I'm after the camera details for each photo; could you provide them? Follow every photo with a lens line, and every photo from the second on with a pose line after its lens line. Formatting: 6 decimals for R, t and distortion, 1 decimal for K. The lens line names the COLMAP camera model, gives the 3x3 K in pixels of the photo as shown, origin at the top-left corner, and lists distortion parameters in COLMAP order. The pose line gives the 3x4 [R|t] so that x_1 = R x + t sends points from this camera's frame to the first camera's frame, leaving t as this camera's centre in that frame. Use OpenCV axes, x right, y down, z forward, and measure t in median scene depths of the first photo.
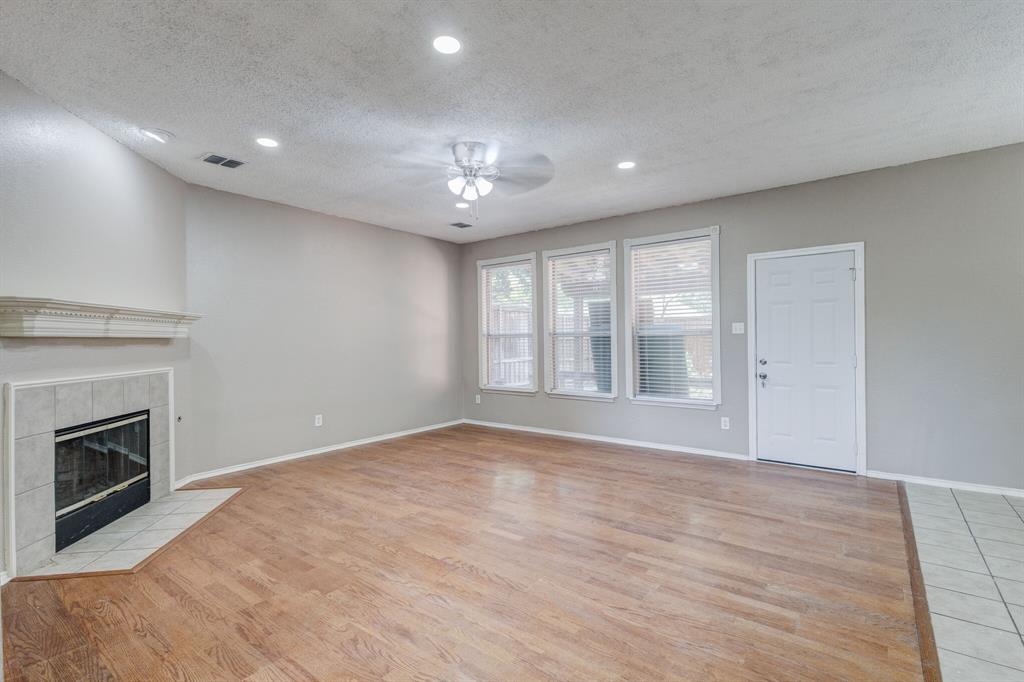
lens RADIAL K [[474.1, 0, 512.0], [0, 474.1, 341.0], [0, 0, 1]] dist [0.002383, -0.001143]
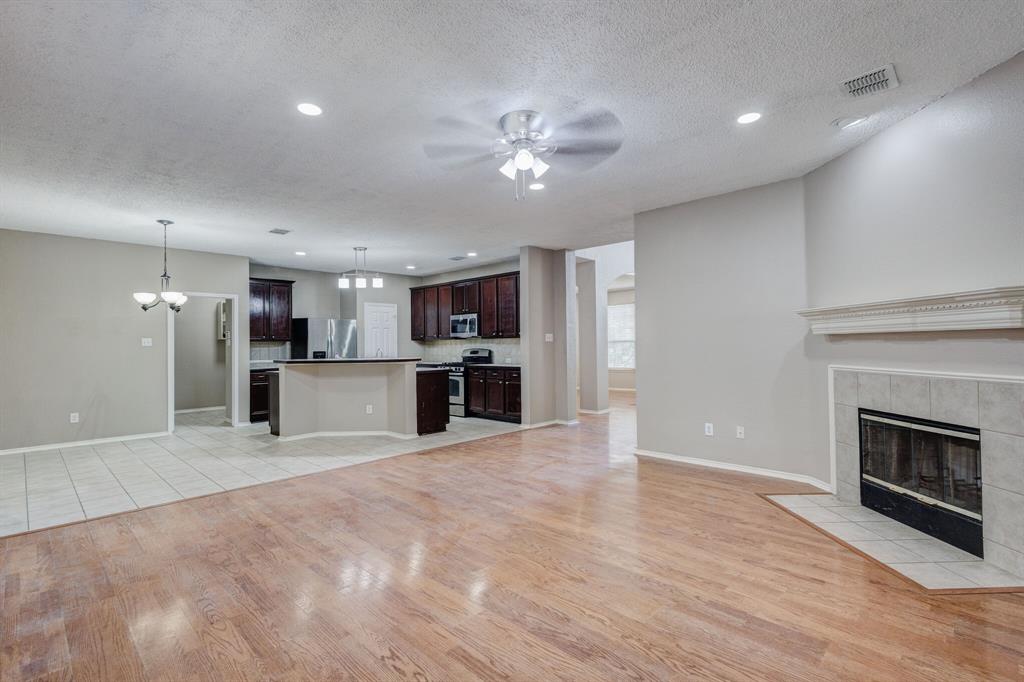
lens RADIAL K [[474.1, 0, 512.0], [0, 474.1, 341.0], [0, 0, 1]] dist [0.002383, -0.001143]
pose [[-0.992892, 0.026959, 0.115925, -0.171198], [0.026231, 0.999625, -0.007805, -0.002324], [-0.116092, -0.004708, -0.993227, 2.034250]]
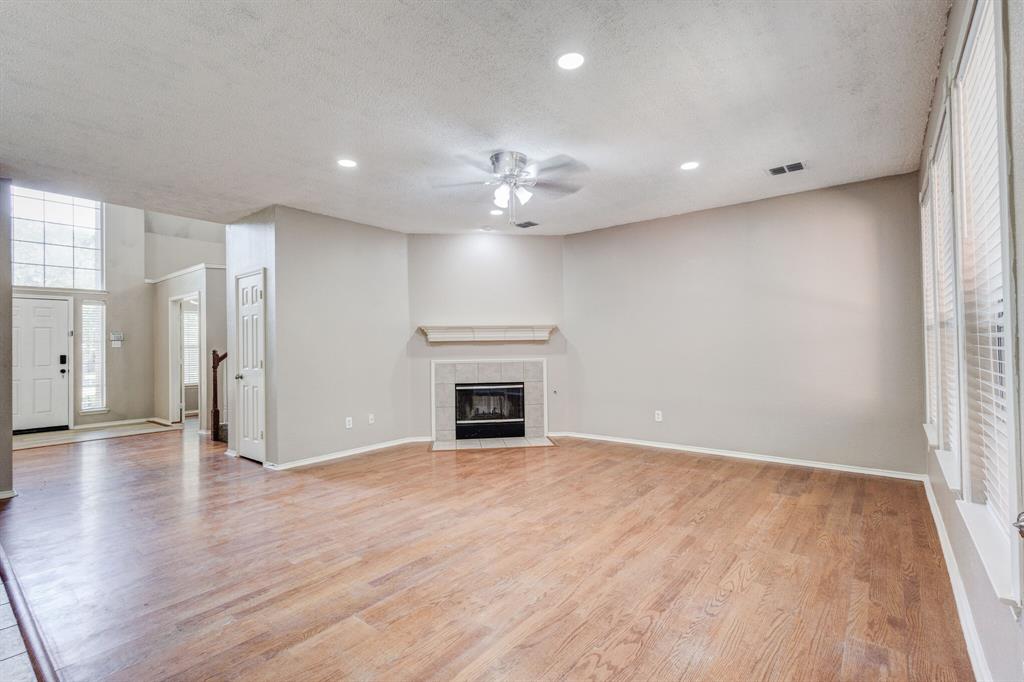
lens RADIAL K [[467.4, 0, 512.0], [0, 467.4, 341.0], [0, 0, 1]] dist [0.002572, 0.000616]
pose [[-0.016946, 0.003156, -0.999851, 1.029272], [0.012690, 0.999915, 0.002941, -0.010363], [0.999776, -0.012638, -0.016984, 1.121139]]
